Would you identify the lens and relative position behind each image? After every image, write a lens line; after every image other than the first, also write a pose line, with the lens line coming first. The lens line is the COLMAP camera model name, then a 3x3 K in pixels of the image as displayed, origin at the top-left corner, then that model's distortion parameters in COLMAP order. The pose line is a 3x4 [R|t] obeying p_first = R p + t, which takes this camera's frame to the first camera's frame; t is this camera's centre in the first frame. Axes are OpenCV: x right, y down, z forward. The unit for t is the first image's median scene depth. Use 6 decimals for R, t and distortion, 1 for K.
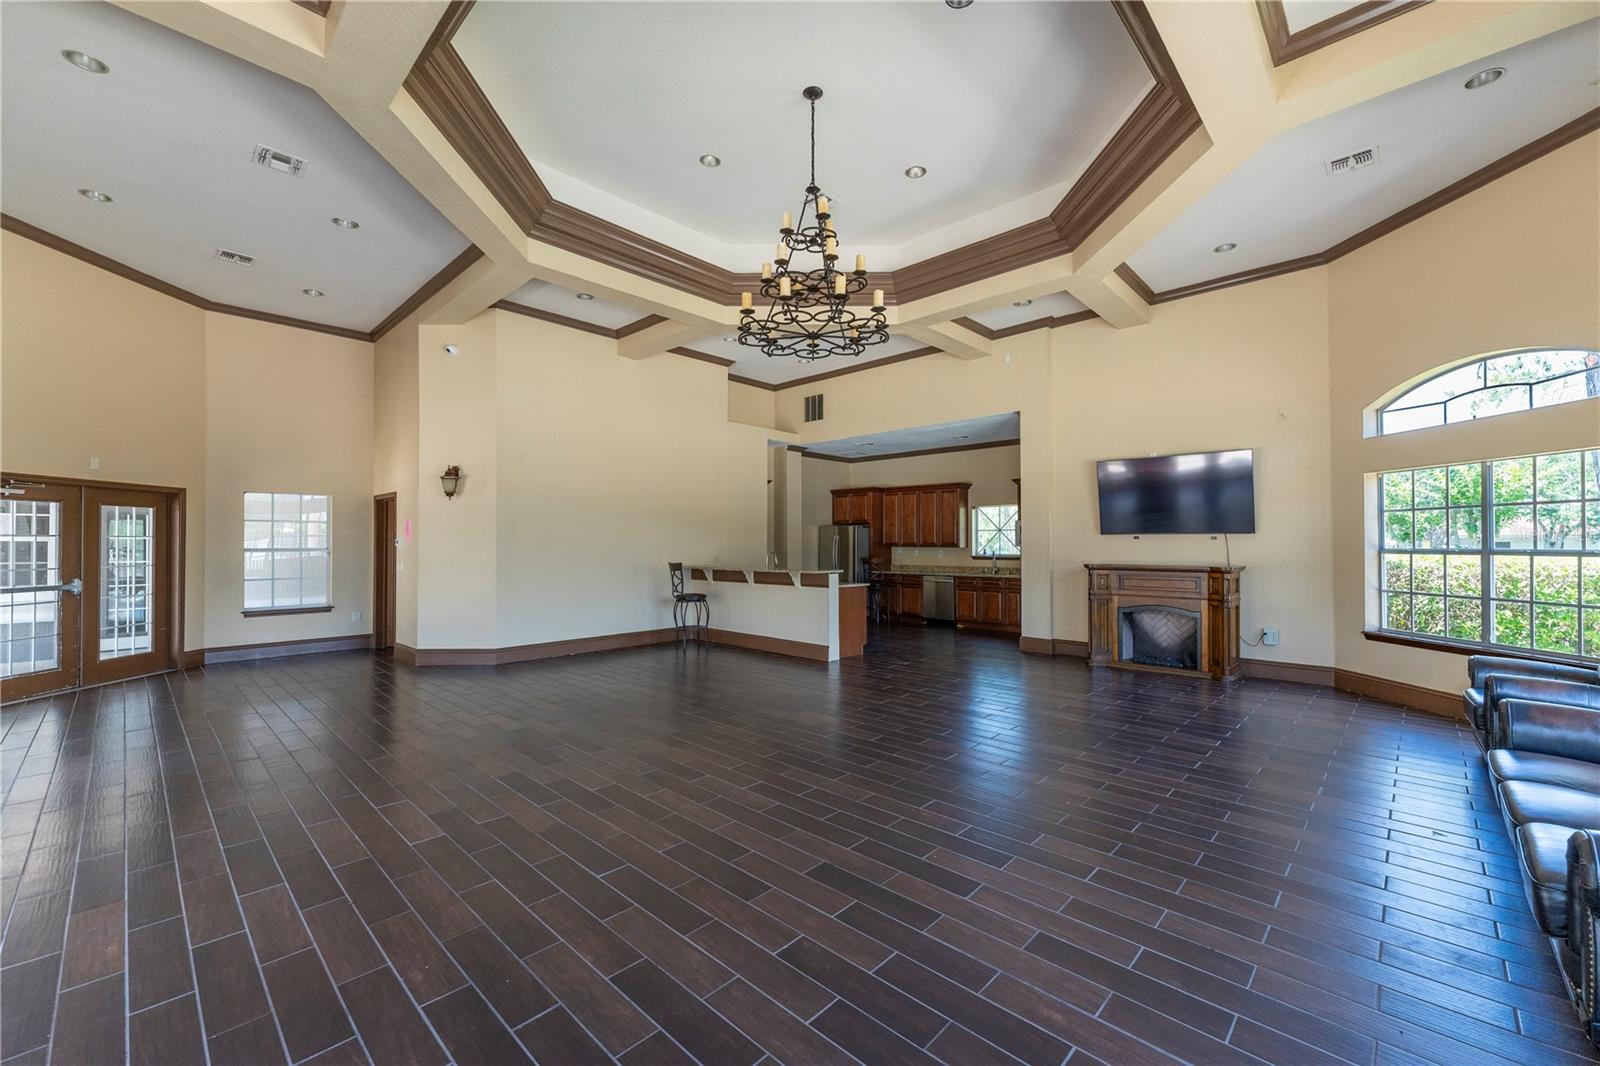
lens RADIAL K [[648.6, 0, 801.8], [0, 648.6, 541.5], [0, 0, 1]] dist [0.000911, -0.000036]
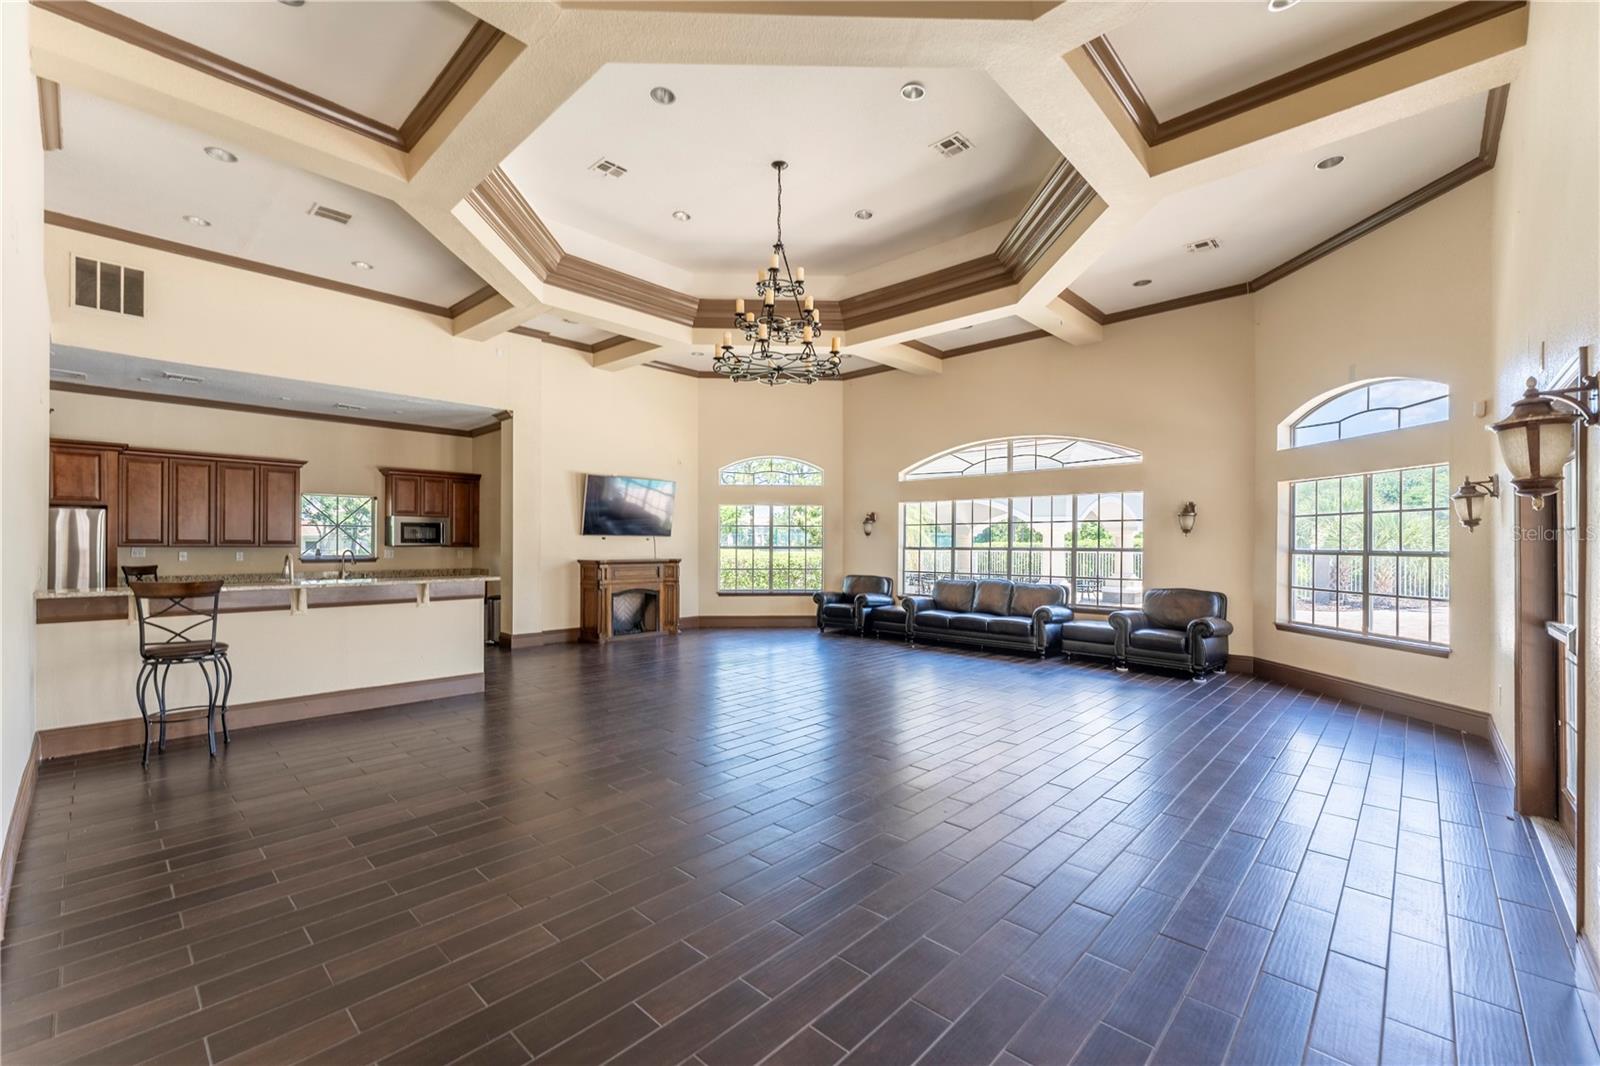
lens RADIAL K [[648.6, 0, 801.8], [0, 648.6, 541.5], [0, 0, 1]] dist [0.000911, -0.000036]
pose [[-0.008975, 0.008294, 0.999925, -0.498088], [-0.005942, 0.999948, -0.008348, 0.005321], [-0.999942, -0.006016, -0.008926, 0.411589]]
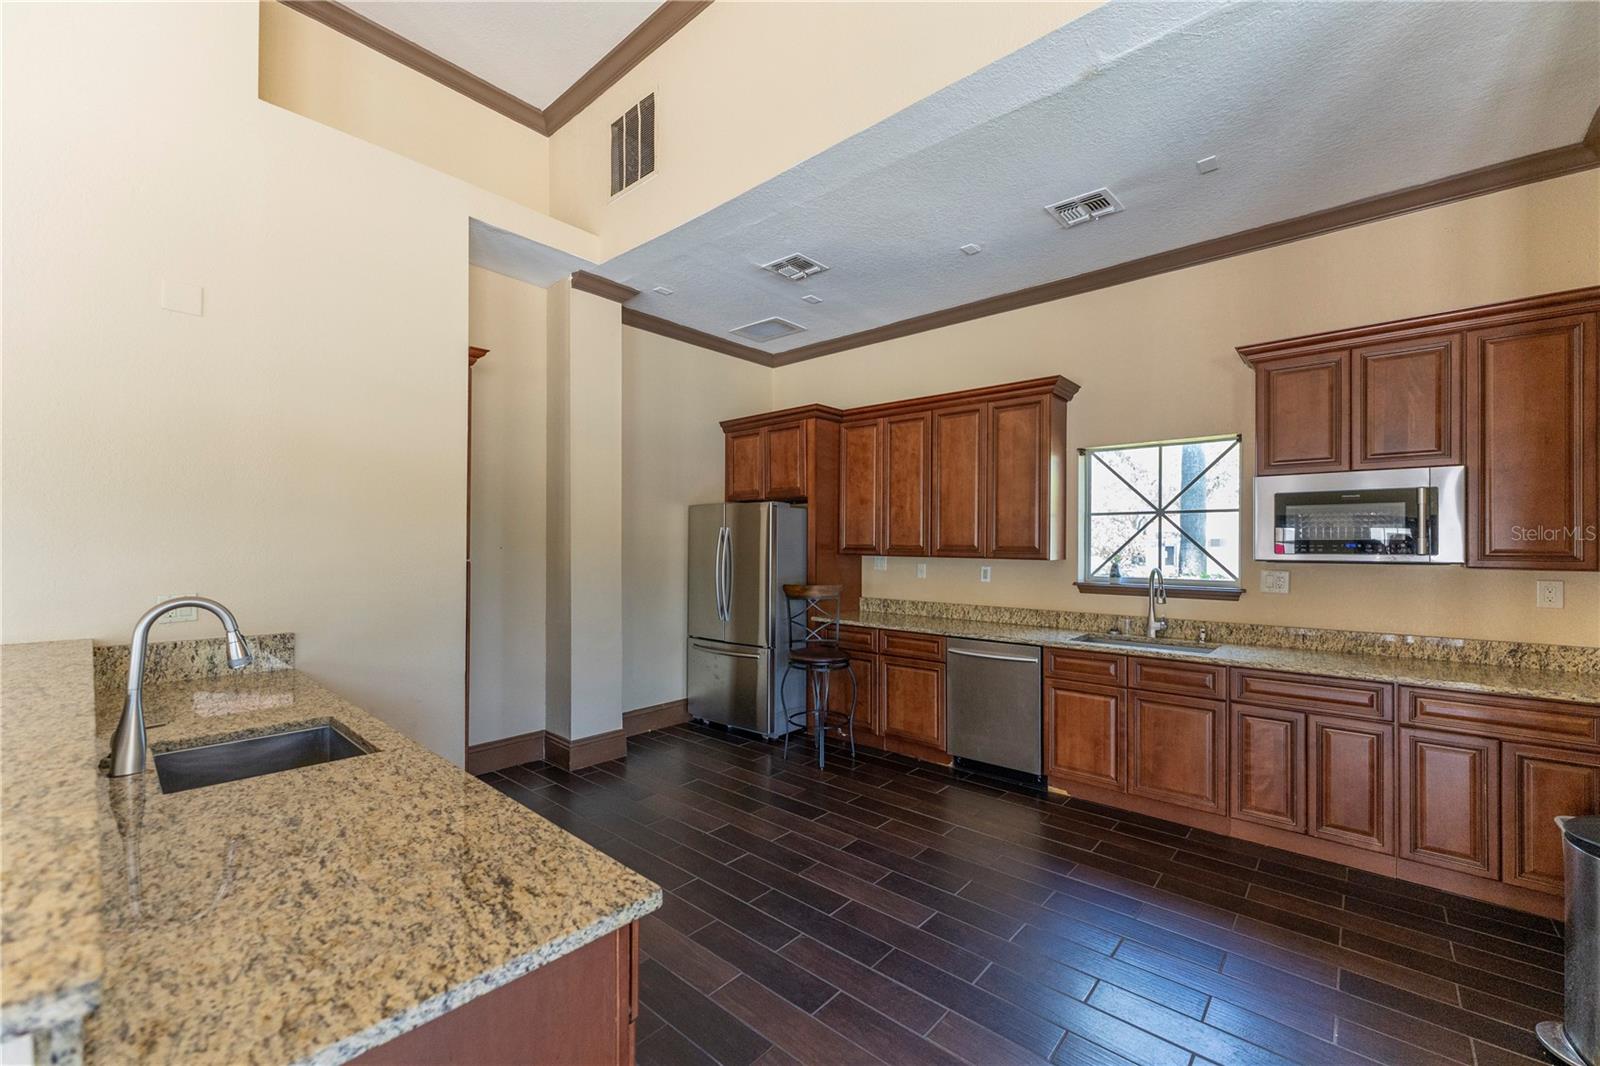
lens RADIAL K [[648.6, 0, 801.8], [0, 648.6, 541.5], [0, 0, 1]] dist [0.000911, -0.000036]
pose [[0.999124, 0.004980, 0.041554, 0.089028], [-0.005001, 0.999987, 0.000403, -0.000602], [-0.041551, -0.000611, 0.999136, 0.628289]]
